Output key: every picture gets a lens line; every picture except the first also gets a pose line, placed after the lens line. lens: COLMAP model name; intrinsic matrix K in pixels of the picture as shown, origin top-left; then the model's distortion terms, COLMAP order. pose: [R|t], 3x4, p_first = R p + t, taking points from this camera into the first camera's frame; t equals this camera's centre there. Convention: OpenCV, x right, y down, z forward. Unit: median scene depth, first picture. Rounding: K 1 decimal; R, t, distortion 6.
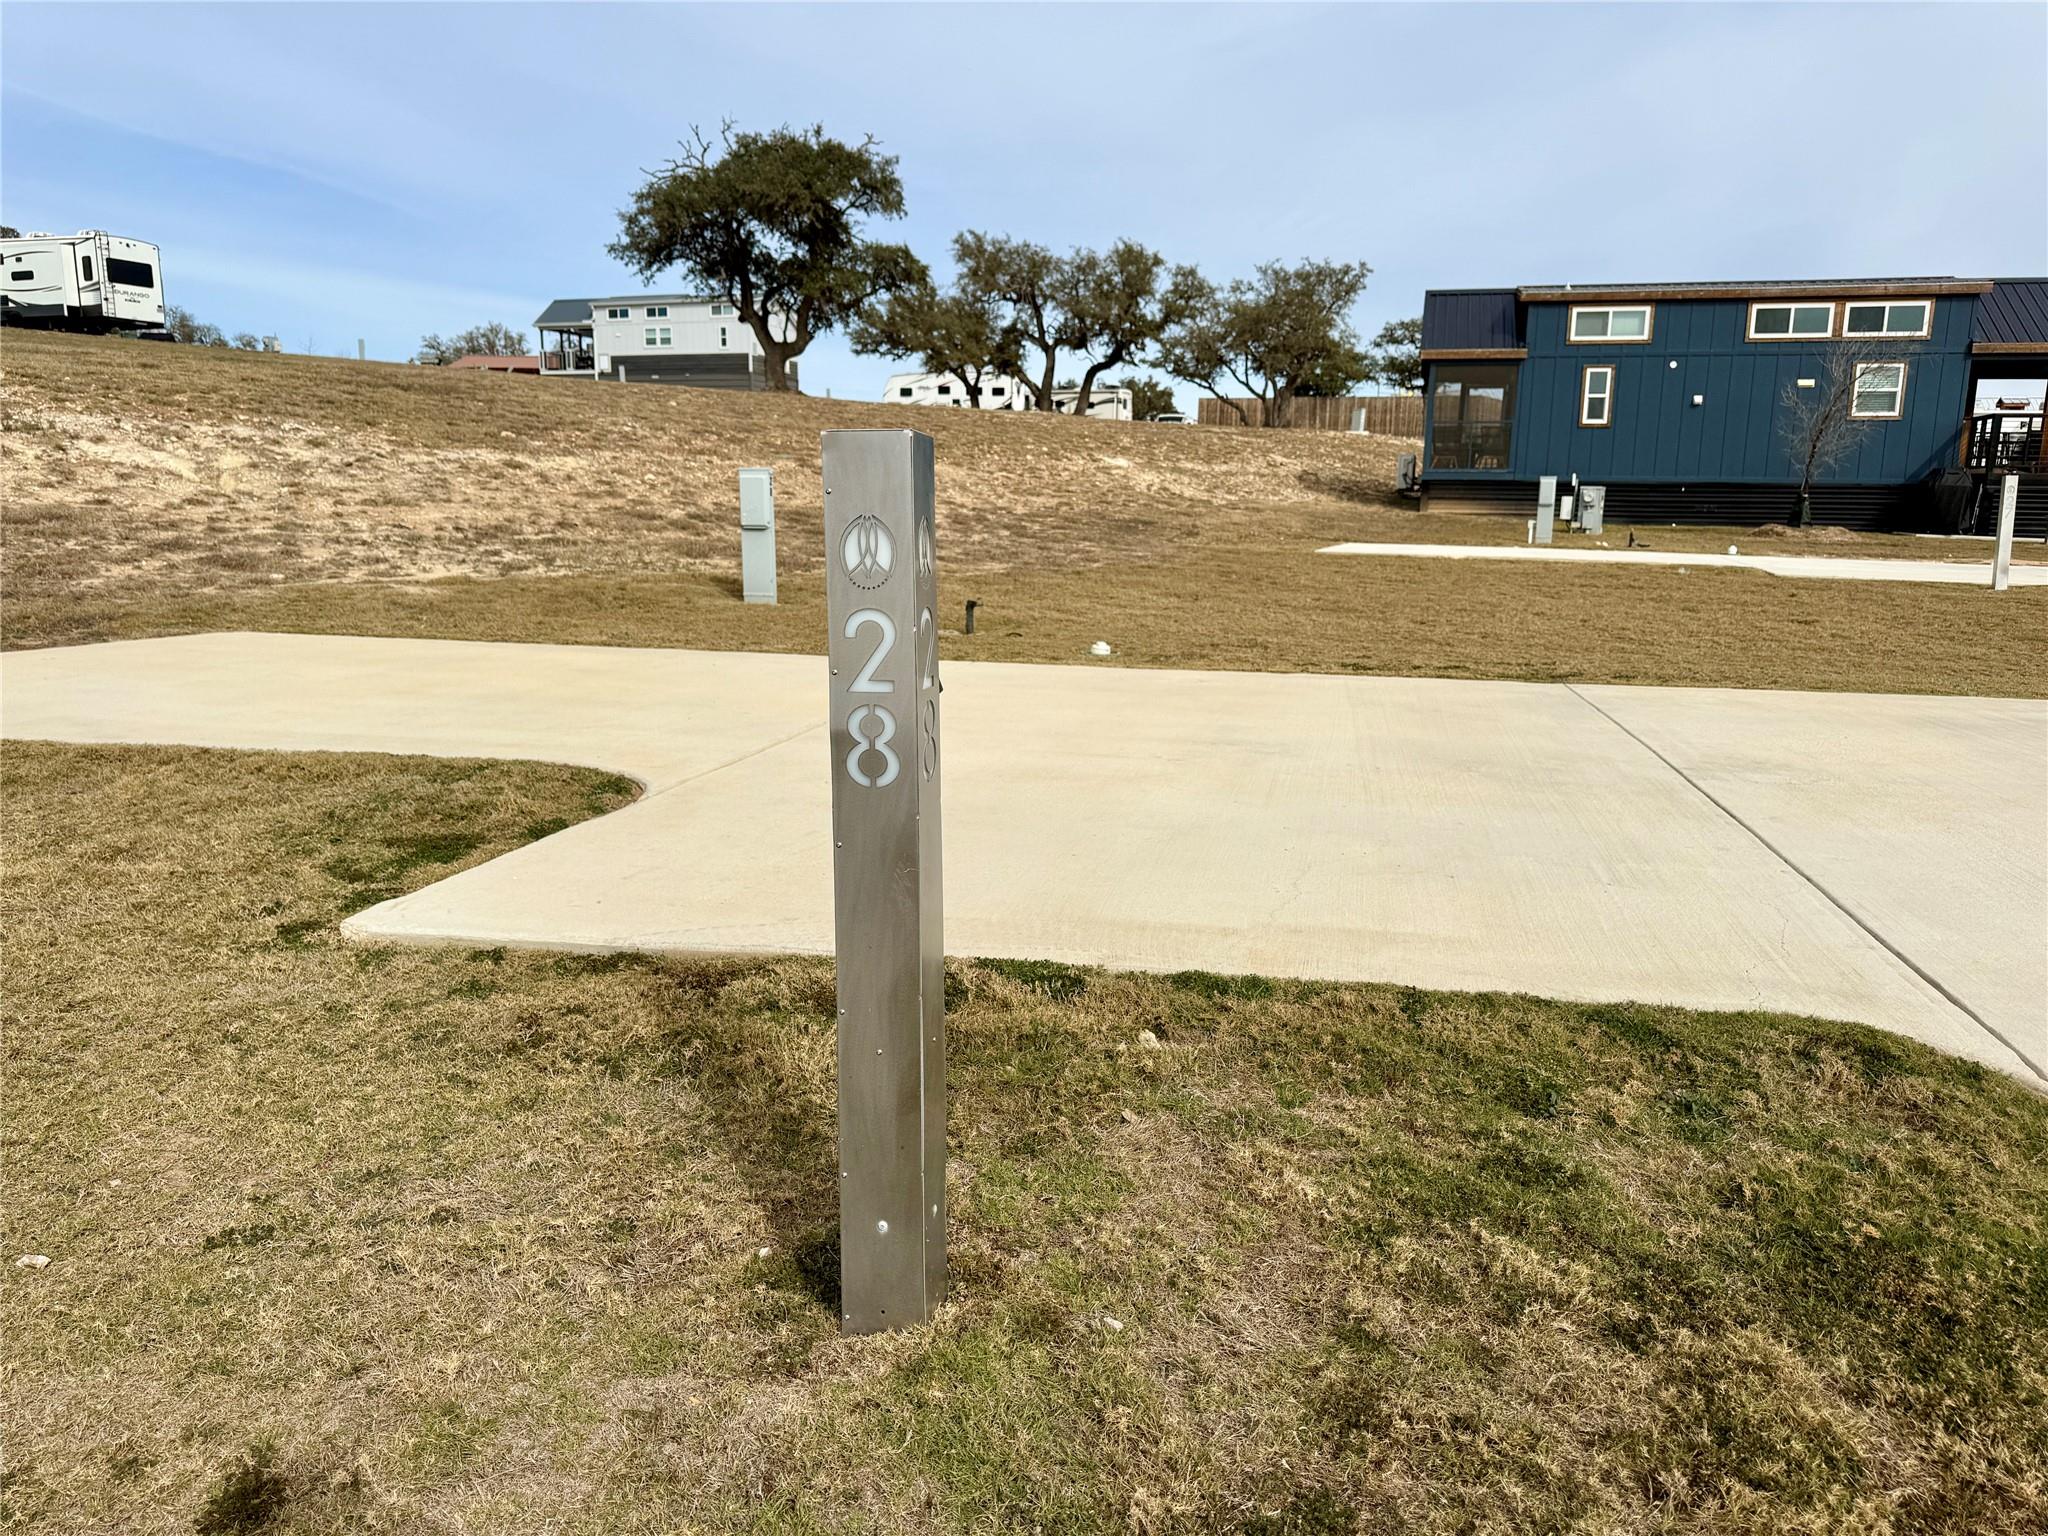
lens RADIAL K [[1454.2, 0, 1025.8], [0, 1454.2, 772.0], [0, 0, 1]] dist [0.006846, 0.002666]
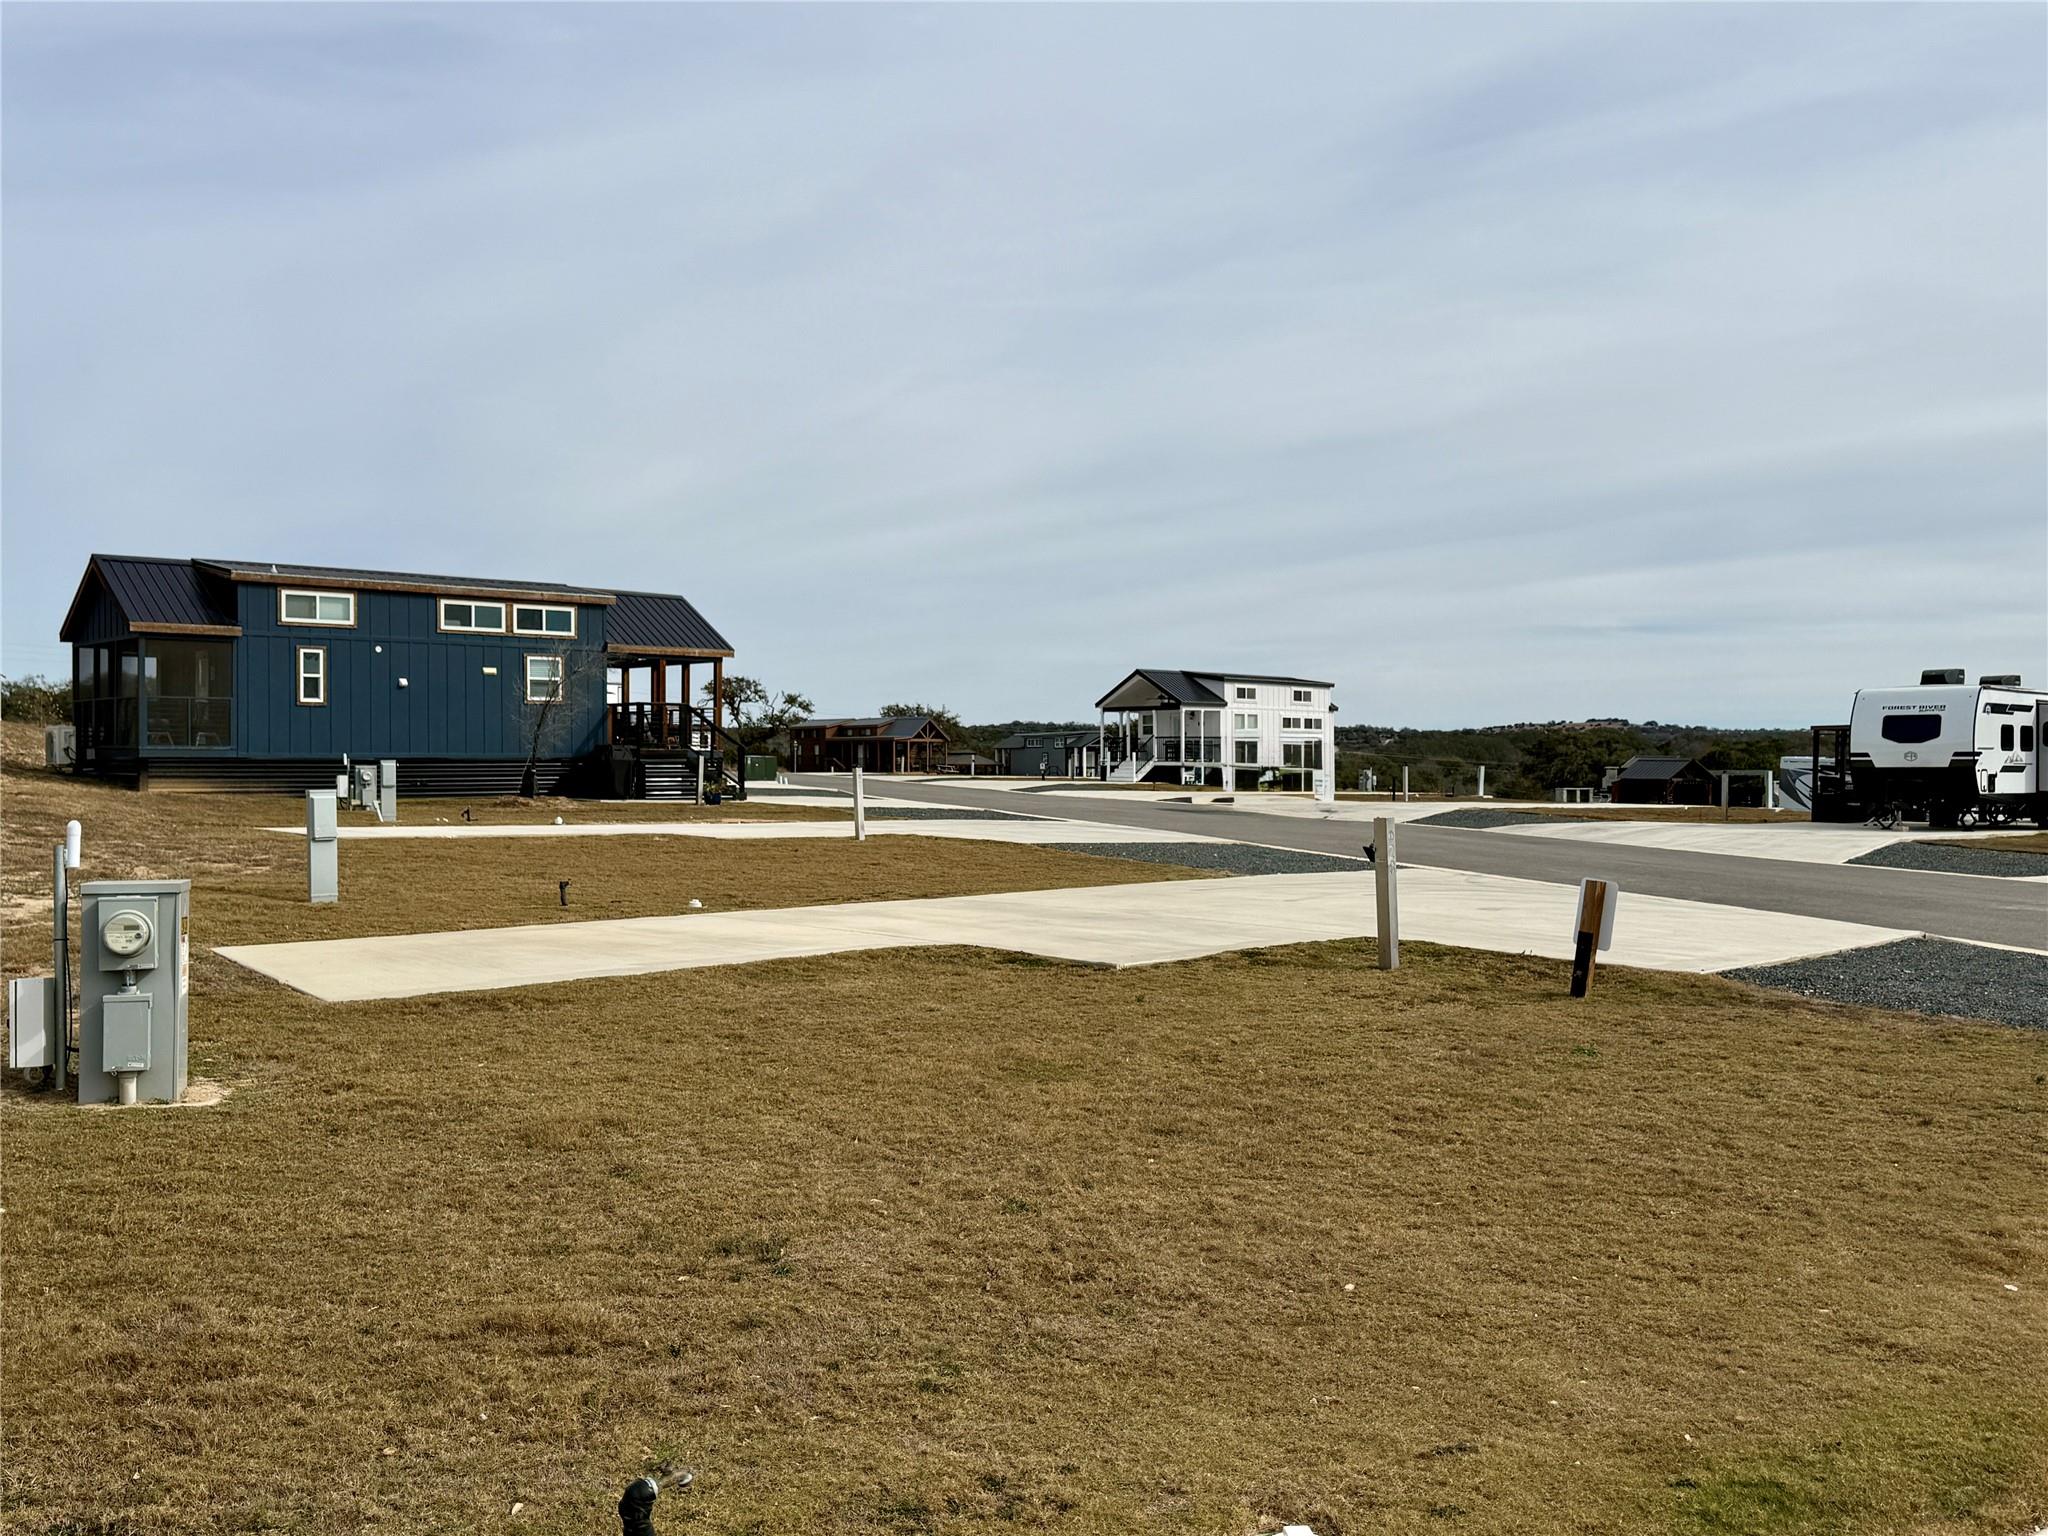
lens RADIAL K [[1872.5, 0, 1022.3], [0, 1872.5, 765.2], [0, 0, 1]] dist [0.058607, 0.000000]
pose [[0.570156, -0.017856, 0.821342, -0.409708], [0.161559, 0.982678, -0.090787, 0.002532], [-0.805494, 0.184458, 0.563165, -0.129023]]
